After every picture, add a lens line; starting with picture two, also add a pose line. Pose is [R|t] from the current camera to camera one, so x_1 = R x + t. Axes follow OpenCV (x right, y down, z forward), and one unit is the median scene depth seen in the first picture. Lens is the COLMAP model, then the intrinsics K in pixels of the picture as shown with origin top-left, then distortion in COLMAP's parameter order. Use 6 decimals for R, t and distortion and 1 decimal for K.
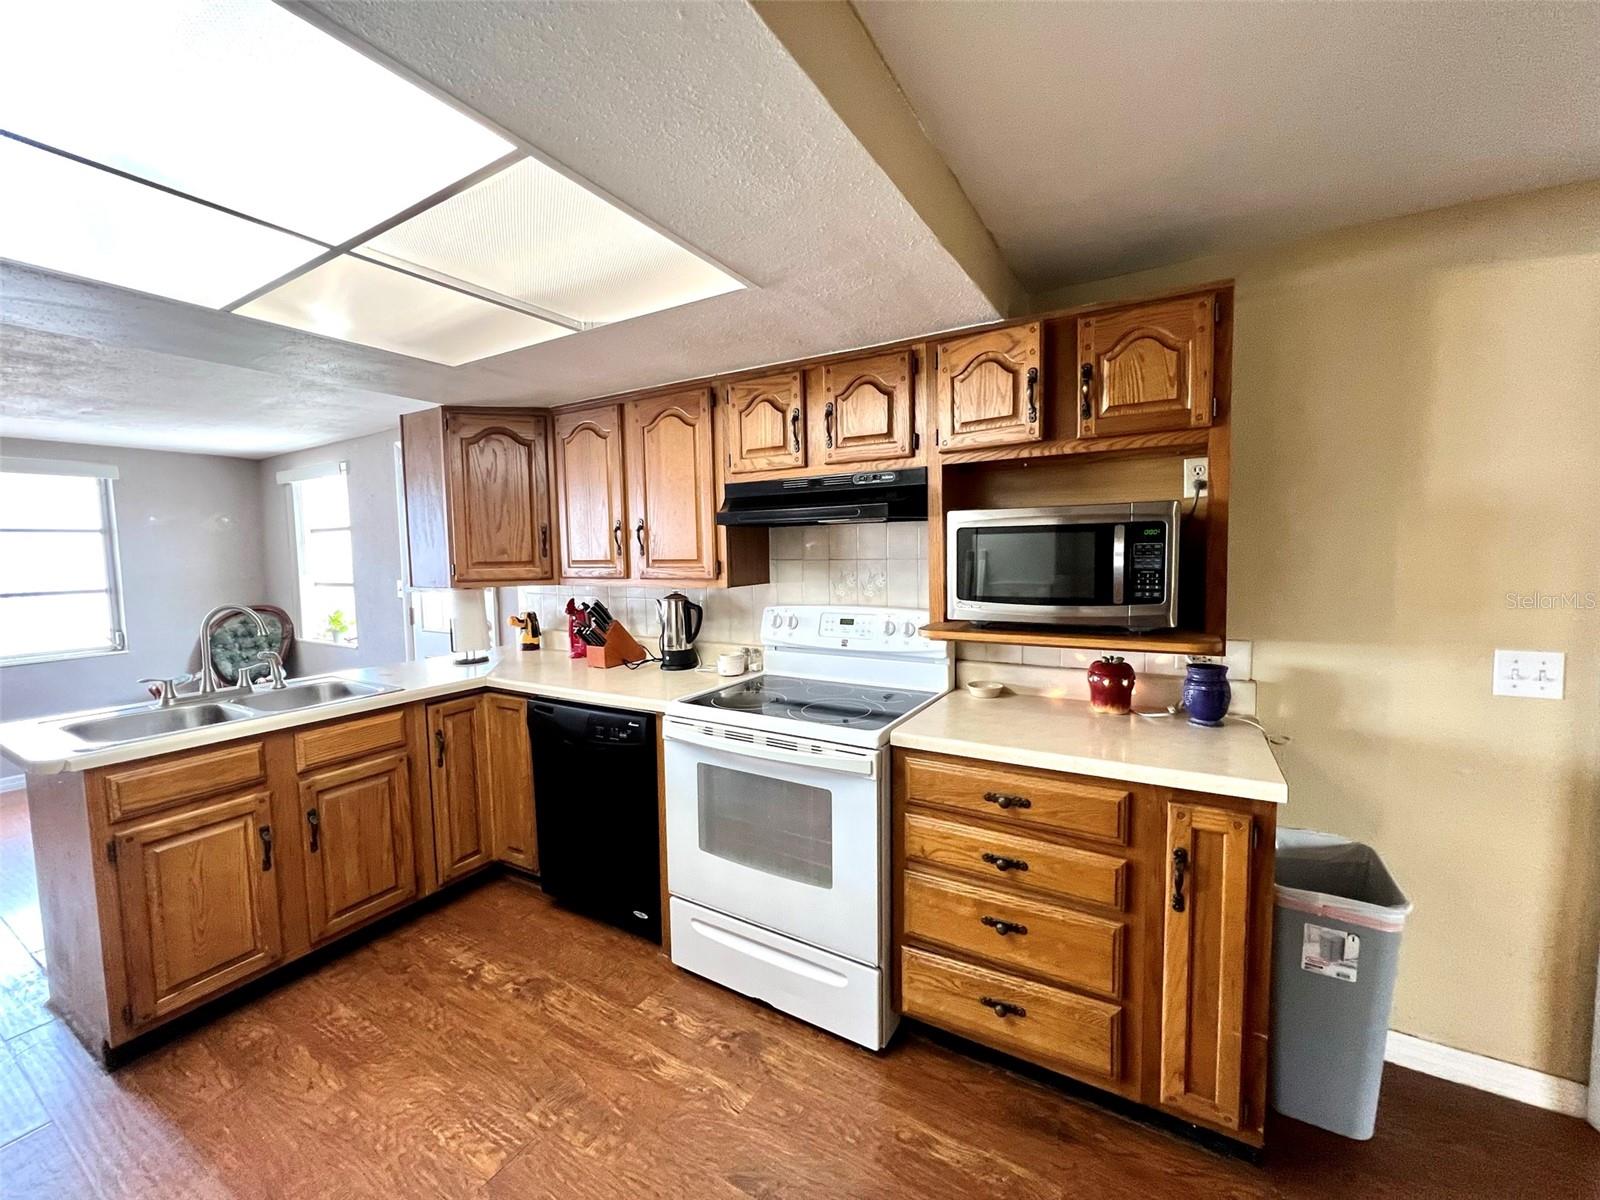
lens RADIAL K [[637.7, 0, 800.0], [0, 637.7, 600.0], [0, 0, 1]] dist [-0.001794, -0.000244]
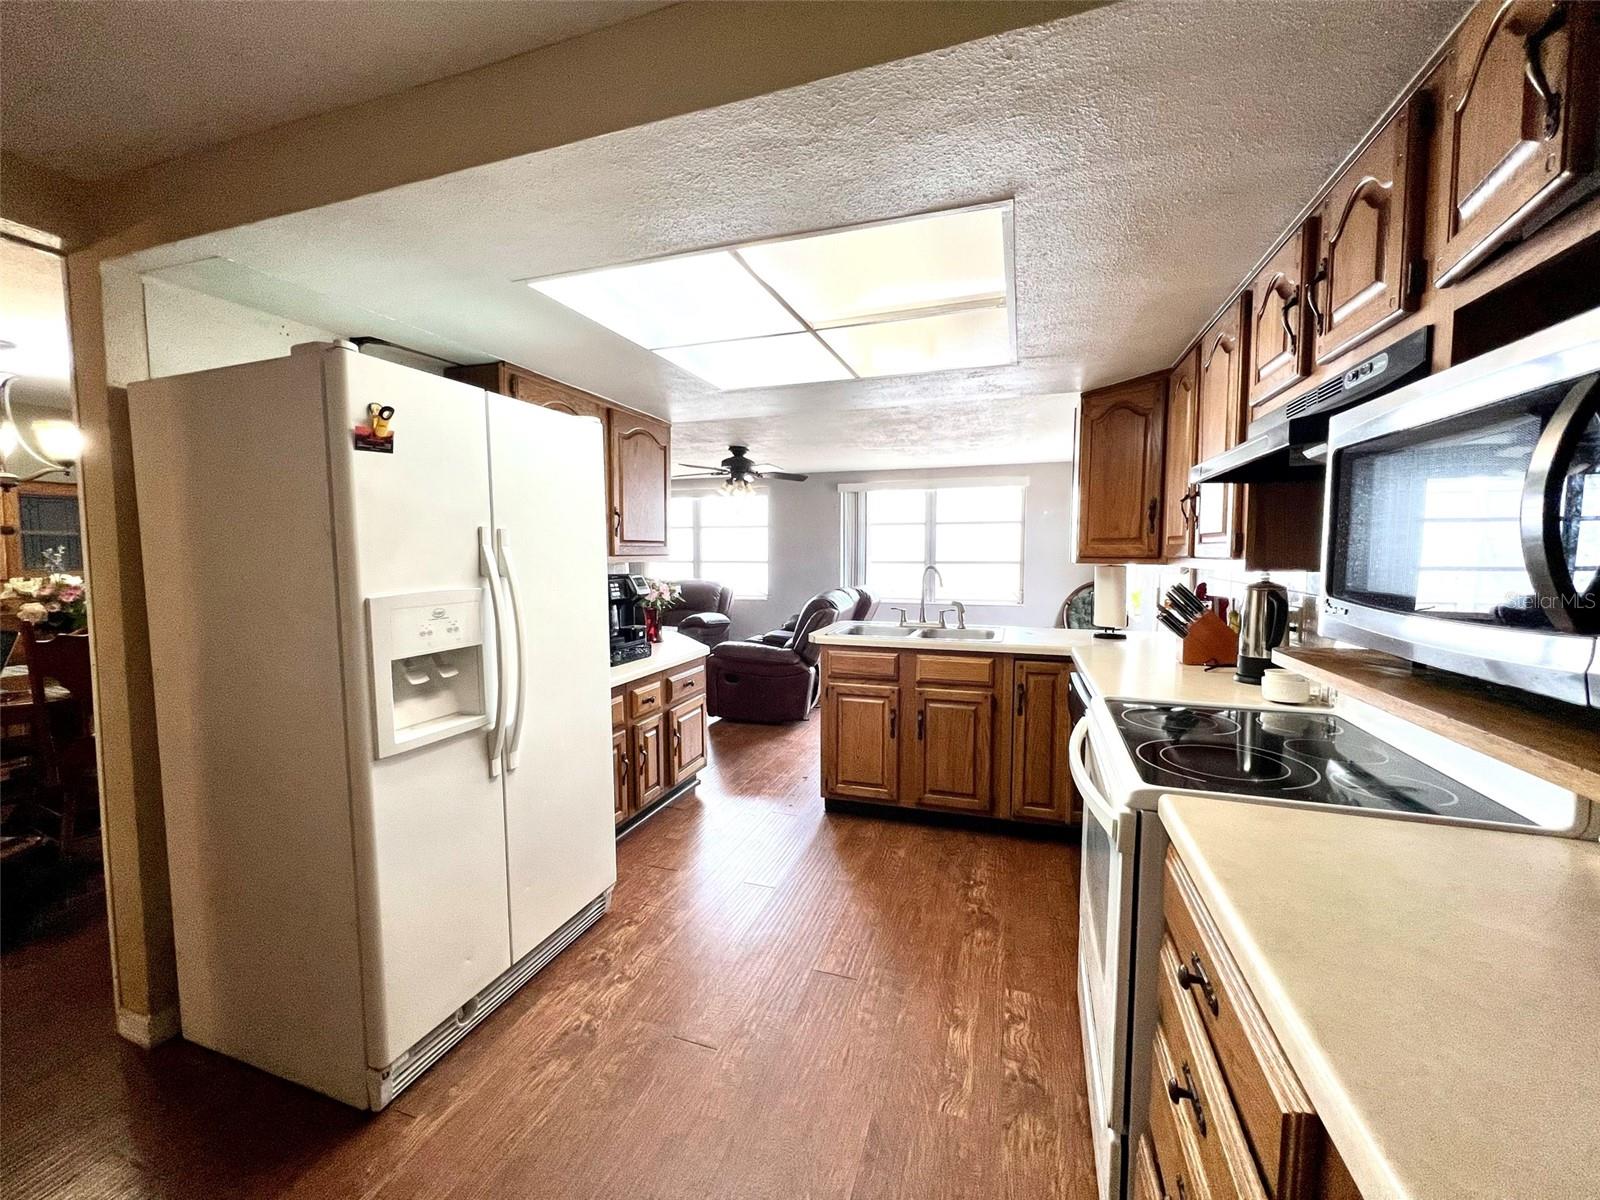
lens RADIAL K [[643.4, 0, 800.0], [0, 643.4, 600.0], [0, 0, 1]] dist [0.000134, 0.000025]
pose [[0.202918, 0.091939, -0.974870, 0.547126], [-0.082202, 0.993668, 0.076601, -0.001674], [0.975739, 0.064593, 0.209191, 0.414921]]
